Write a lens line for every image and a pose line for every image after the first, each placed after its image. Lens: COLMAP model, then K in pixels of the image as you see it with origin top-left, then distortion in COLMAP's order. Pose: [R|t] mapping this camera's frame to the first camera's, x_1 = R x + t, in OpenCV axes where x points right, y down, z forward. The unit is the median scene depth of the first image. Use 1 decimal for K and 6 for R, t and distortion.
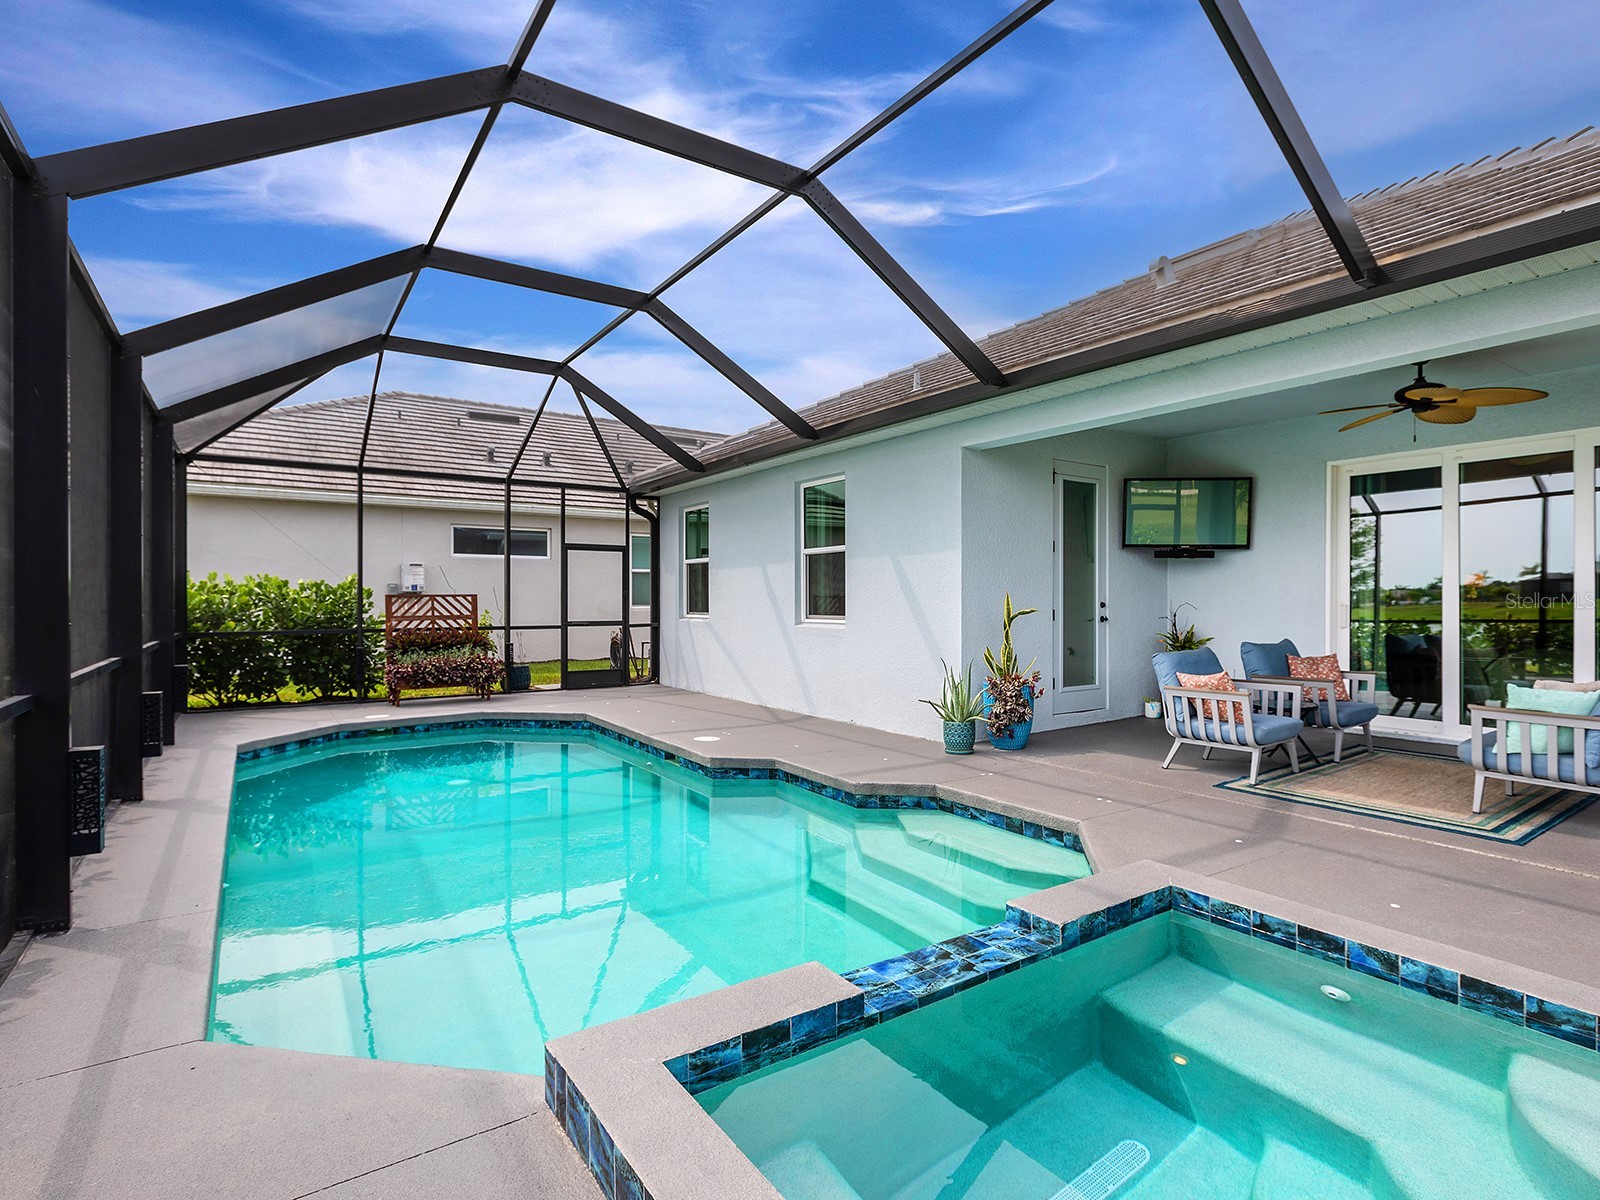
lens RADIAL K [[826.8, 0, 806.3], [0, 826.8, 599.1], [0, 0, 1]] dist [0.003772, -0.002178]
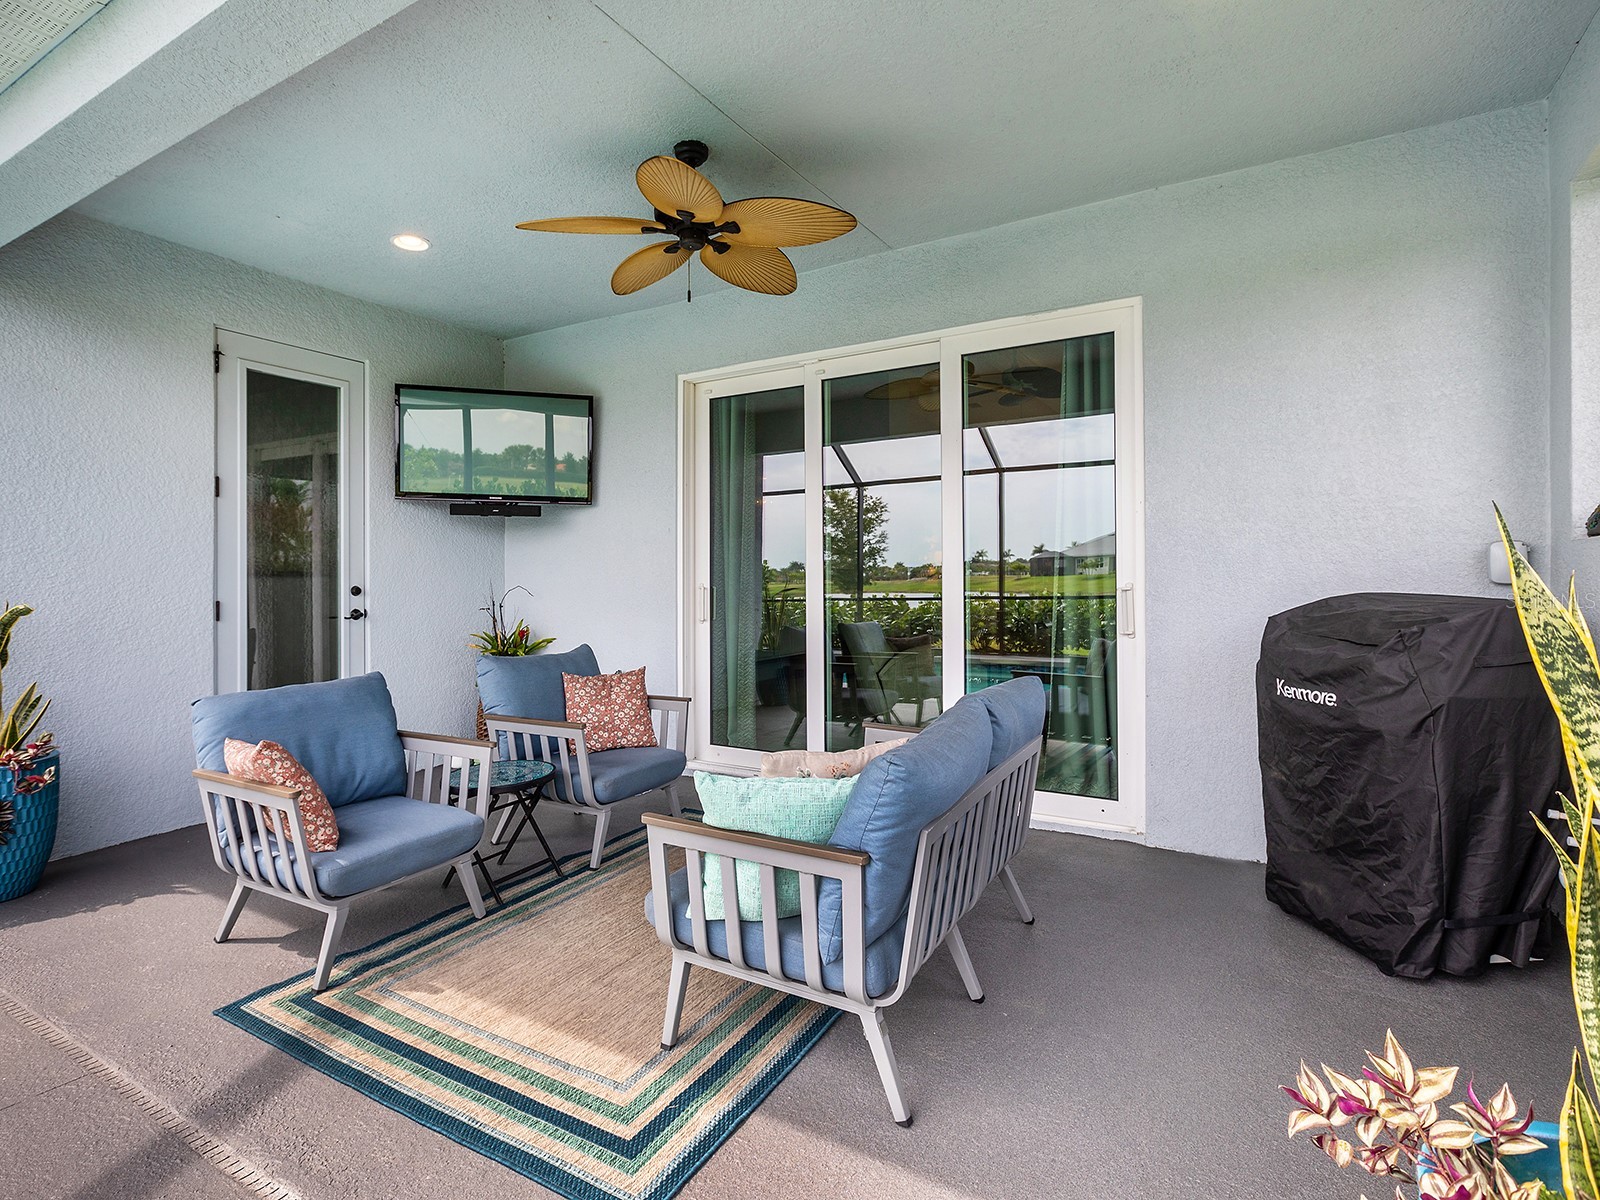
lens RADIAL K [[826.8, 0, 794.7], [0, 826.8, 589.3], [0, 0, 1]] dist [0.003772, -0.002178]
pose [[0.908237, -0.011972, 0.418285, 0.381495], [0.005732, 0.999853, 0.016171, -0.002001], [-0.418417, -0.012290, 0.908172, 0.308327]]
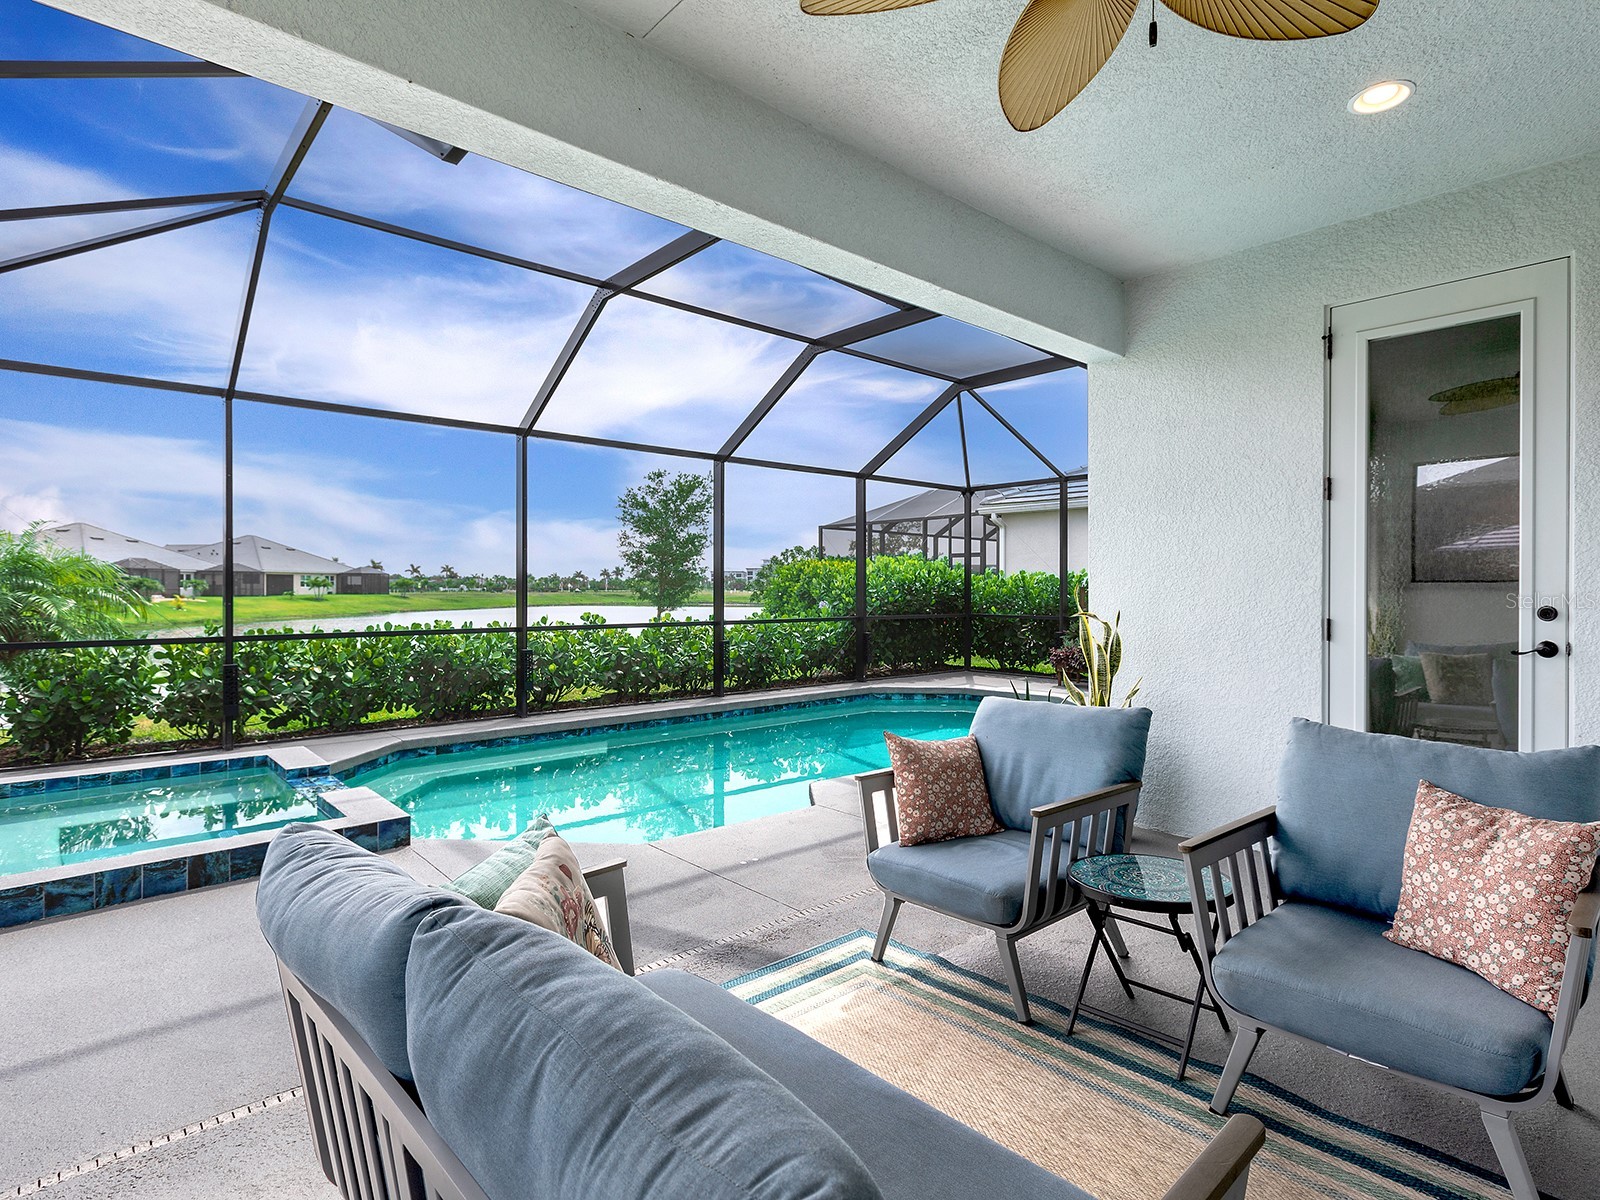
lens RADIAL K [[826.8, 0, 793.8], [0, 826.8, 593.2], [0, 0, 1]] dist [0.003772, -0.002178]
pose [[0.121736, 0.006166, -0.992543, 0.679042], [0.001496, 0.999978, 0.006395, -0.005454], [0.992561, -0.002263, 0.121725, 0.573563]]
